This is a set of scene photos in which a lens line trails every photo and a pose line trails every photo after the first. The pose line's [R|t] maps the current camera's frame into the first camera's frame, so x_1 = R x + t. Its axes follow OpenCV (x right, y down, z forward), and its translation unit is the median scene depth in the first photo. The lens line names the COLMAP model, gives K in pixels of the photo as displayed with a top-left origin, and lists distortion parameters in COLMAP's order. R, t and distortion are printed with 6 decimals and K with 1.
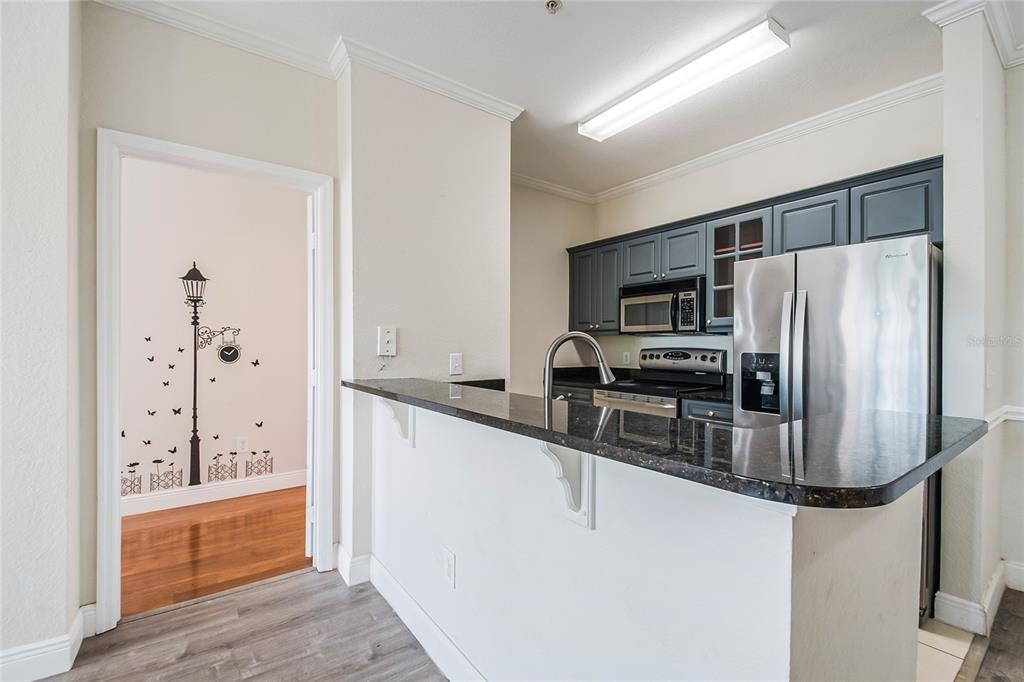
lens RADIAL K [[450.7, 0, 518.1], [0, 450.7, 341.9], [0, 0, 1]] dist [0.003168, -0.008161]
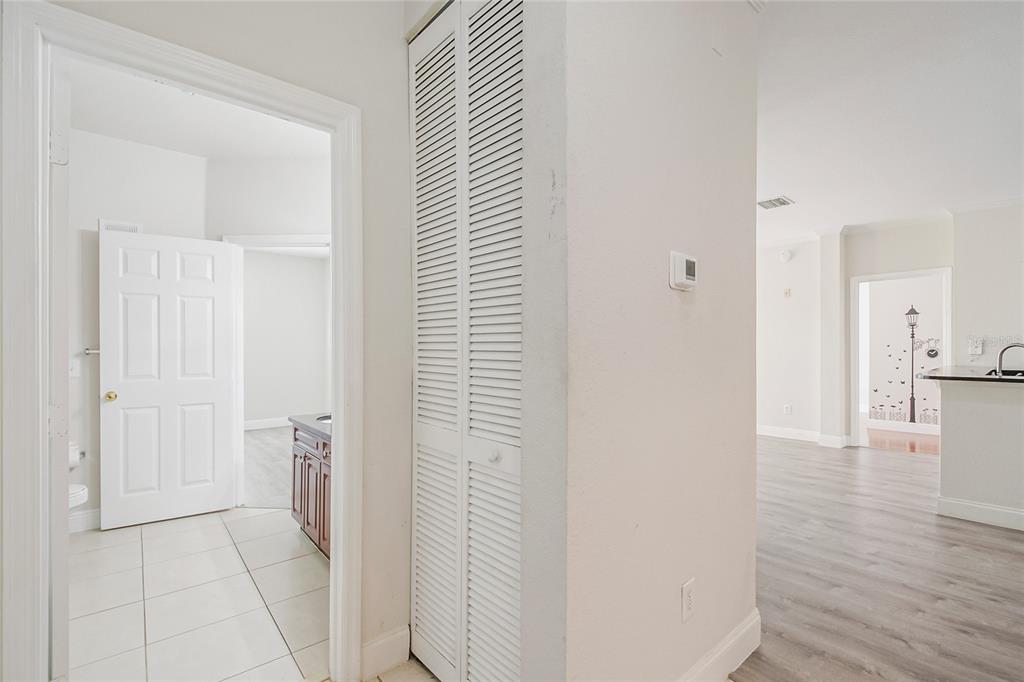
lens RADIAL K [[450.9, 0, 512.4], [0, 450.9, 348.0], [0, 0, 1]] dist [-0.026983, -0.002231]
pose [[0.040931, 0.001357, -0.999161, 1.061104], [0.004615, 0.999988, 0.001547, -0.006091], [0.999151, -0.004675, 0.040924, -0.754232]]
